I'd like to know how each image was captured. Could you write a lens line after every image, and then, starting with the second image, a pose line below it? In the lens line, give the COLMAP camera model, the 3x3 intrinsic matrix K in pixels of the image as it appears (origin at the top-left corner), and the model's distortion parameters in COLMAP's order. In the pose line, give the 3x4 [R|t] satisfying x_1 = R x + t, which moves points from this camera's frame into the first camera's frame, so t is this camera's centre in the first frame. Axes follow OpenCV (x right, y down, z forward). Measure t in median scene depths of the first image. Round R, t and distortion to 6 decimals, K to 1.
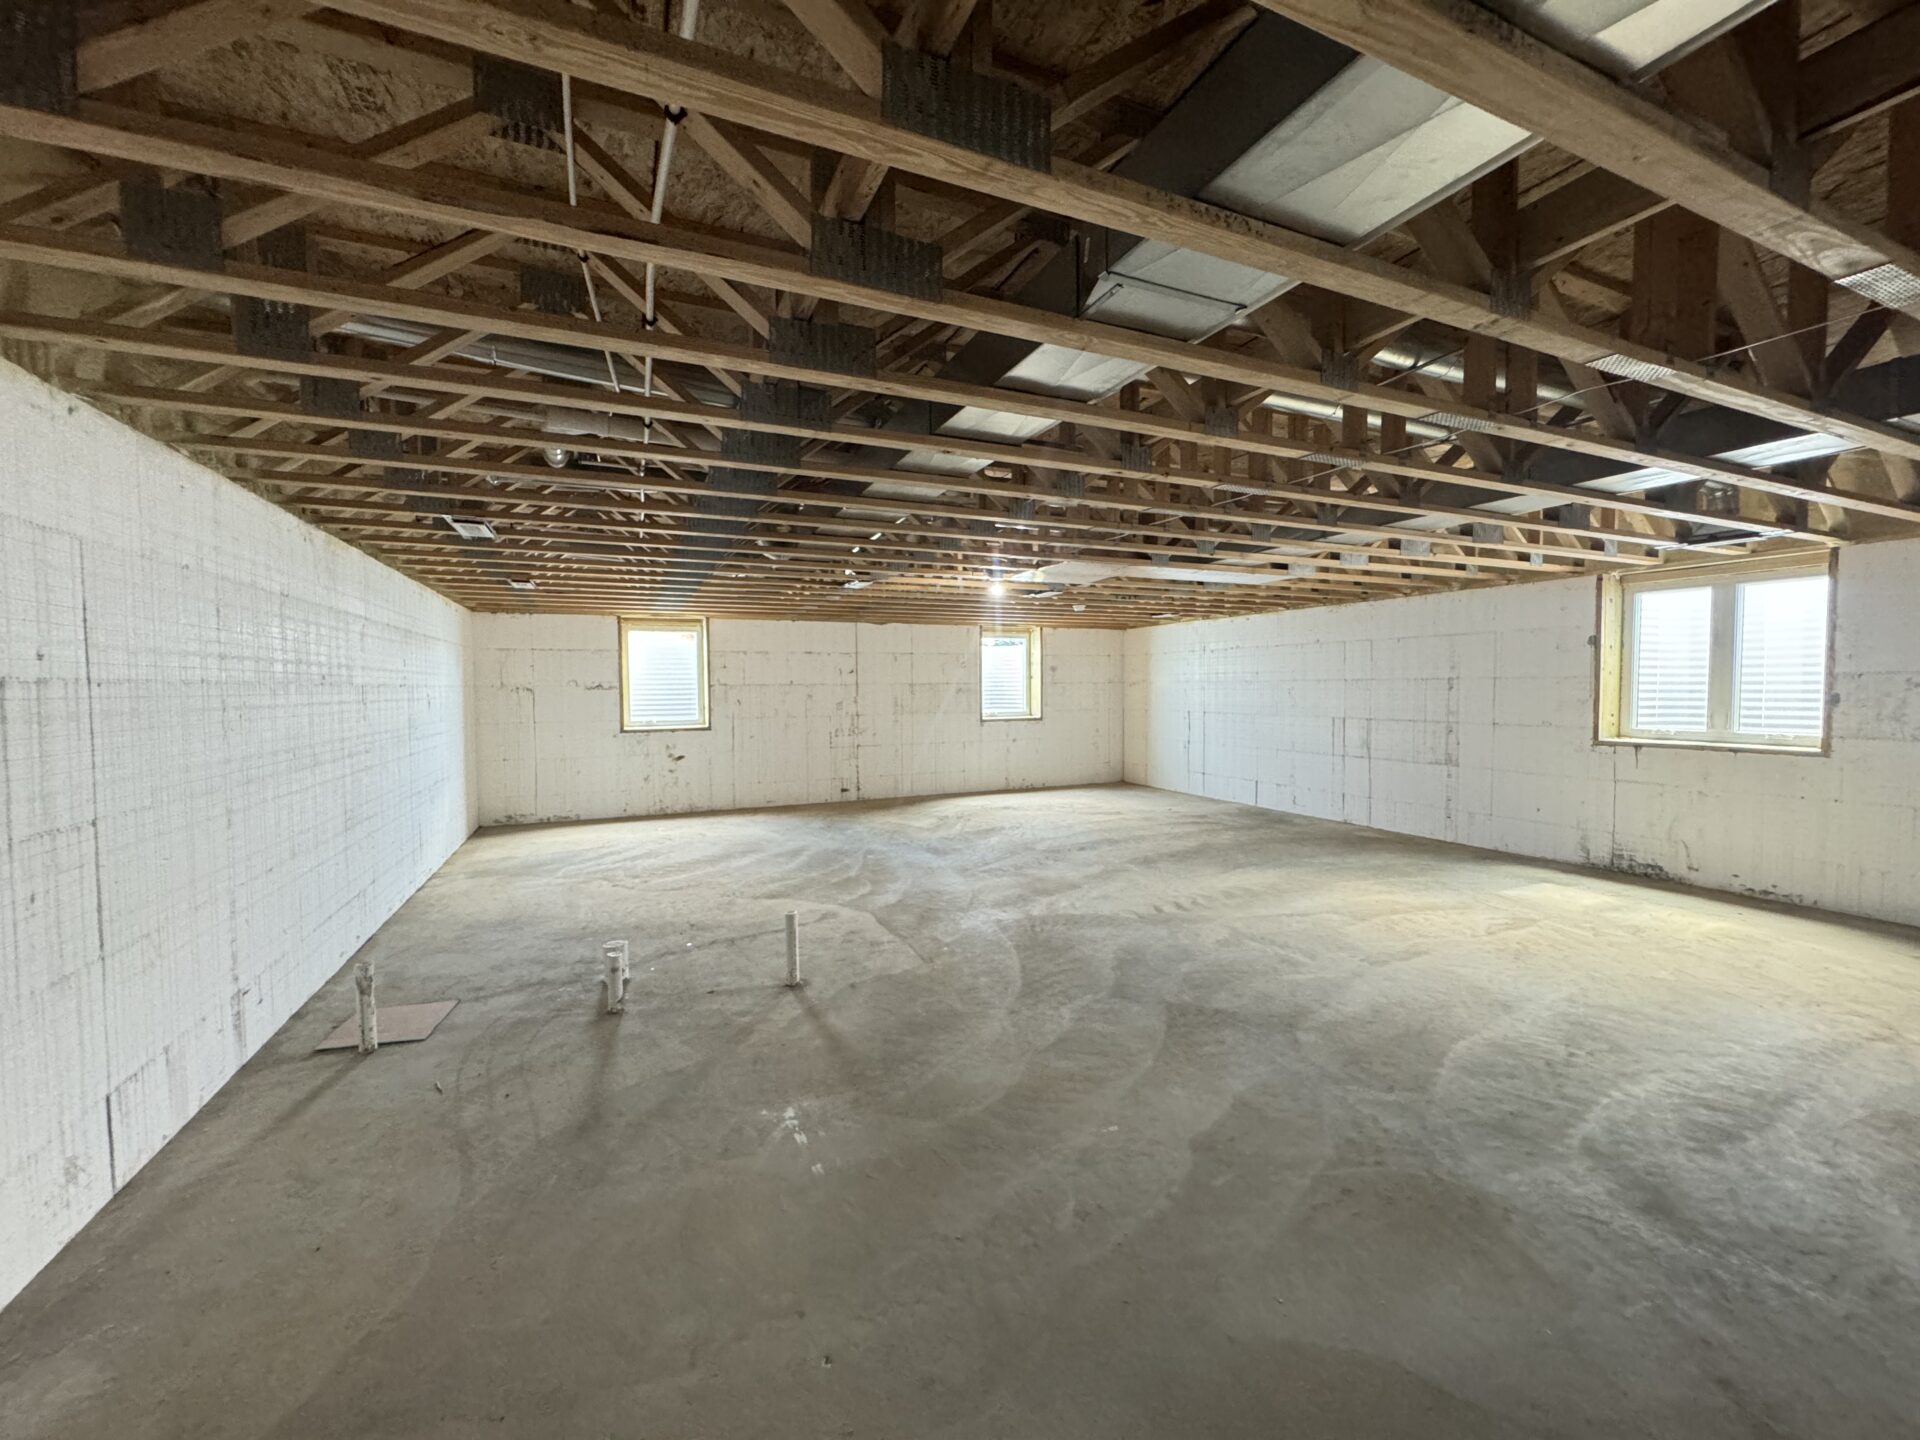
lens RADIAL K [[764.5, 0, 959.6], [0, 764.5, 715.5], [0, 0, 1]] dist [-0.002164, -0.000591]
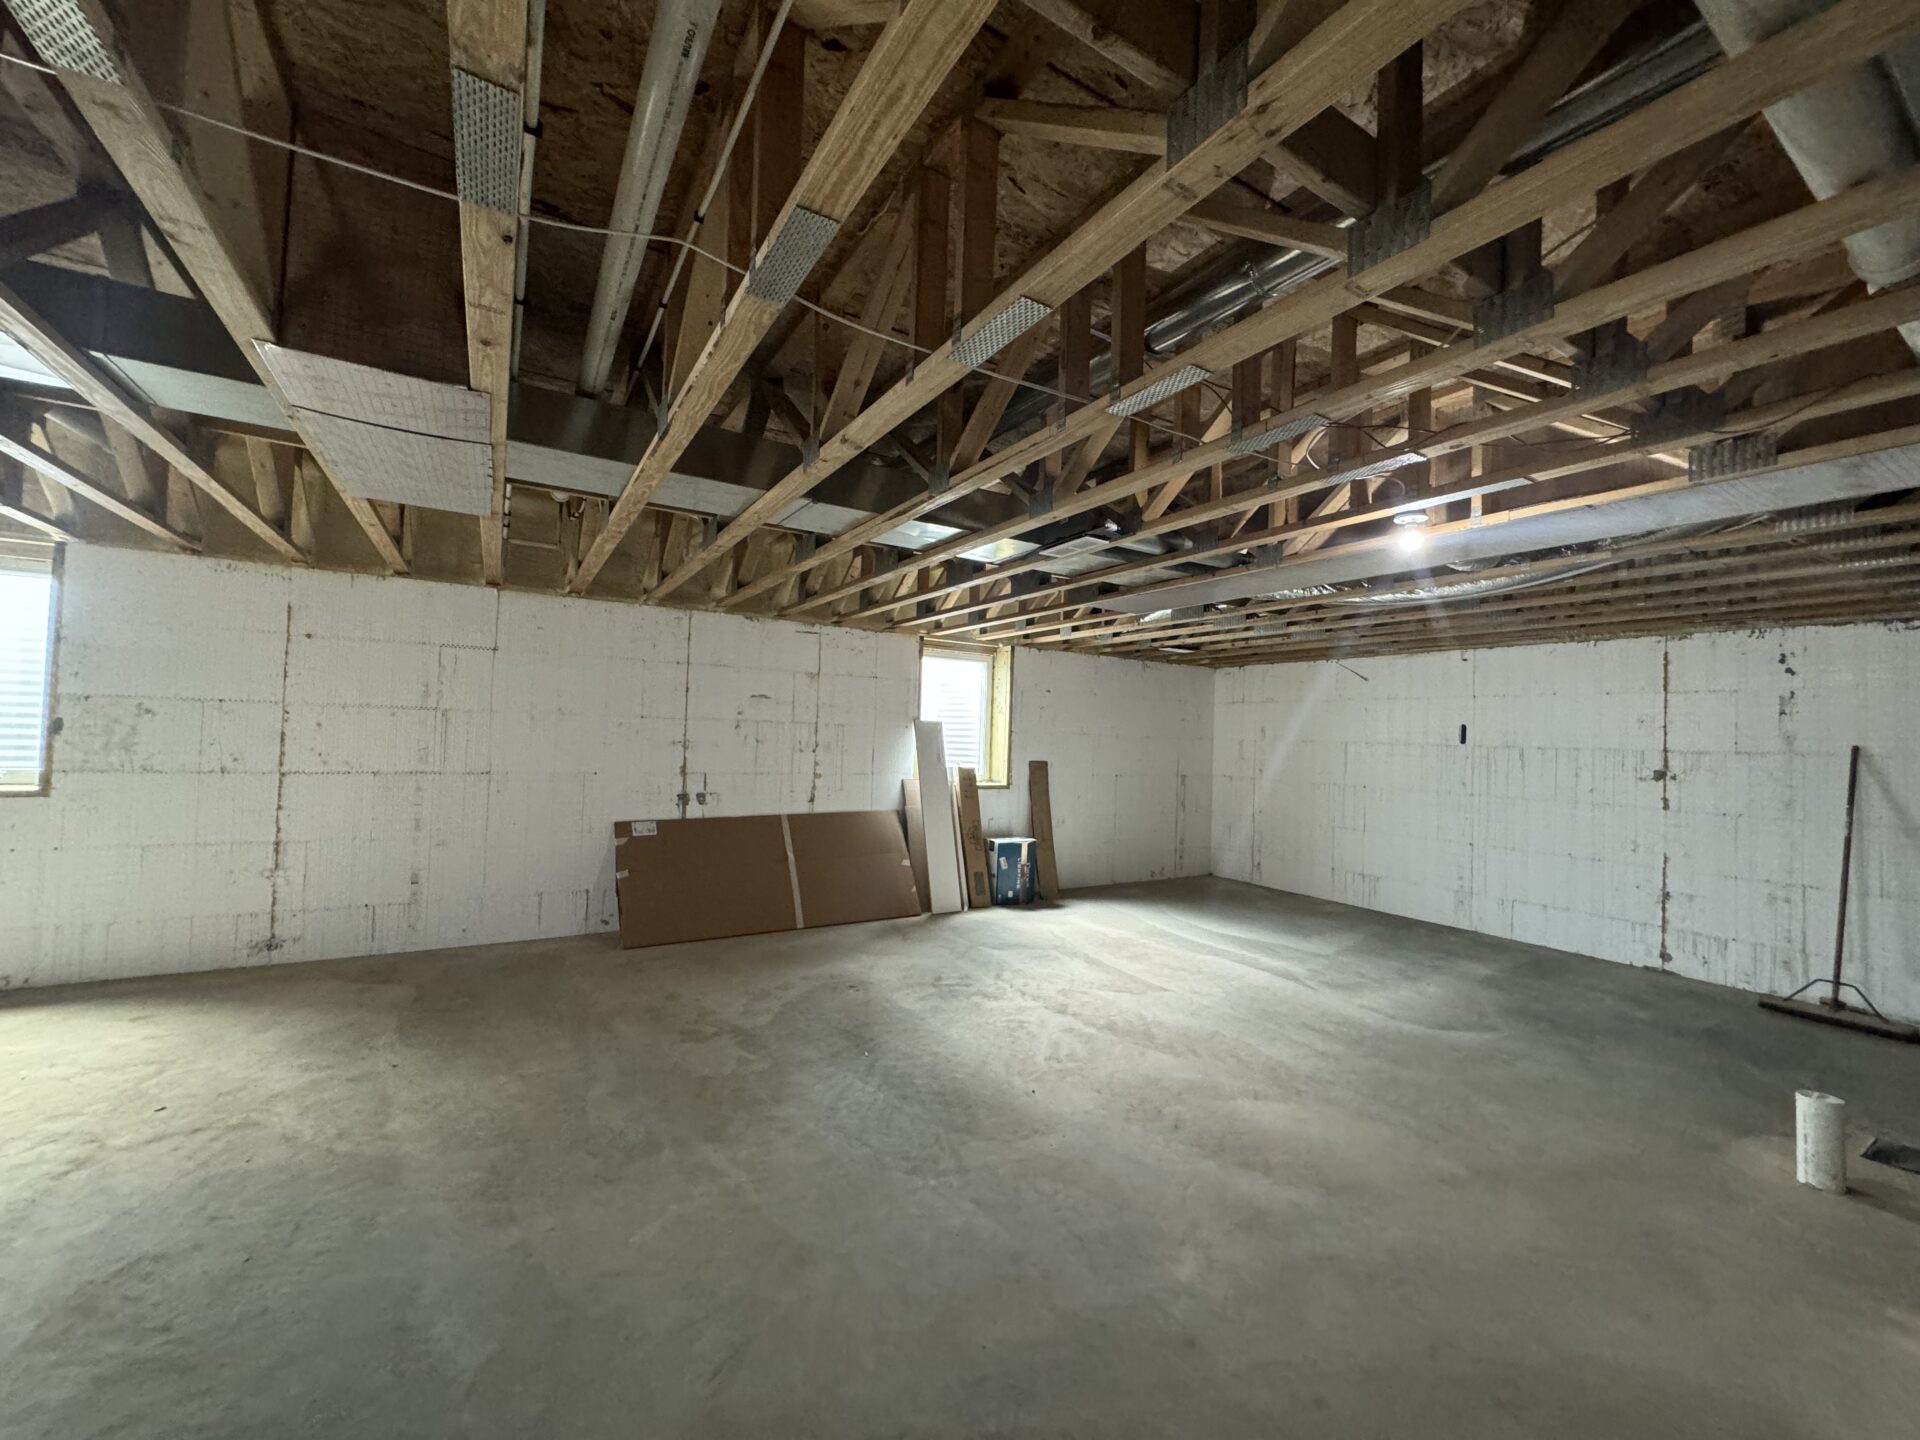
lens RADIAL K [[764.5, 0, 959.6], [0, 764.5, 715.5], [0, 0, 1]] dist [-0.002164, -0.000591]
pose [[-0.128633, 0.028328, 0.991288, 0.207415], [0.009438, 0.999582, -0.027340, 0.000006], [-0.991647, 0.005838, -0.128847, 0.137107]]
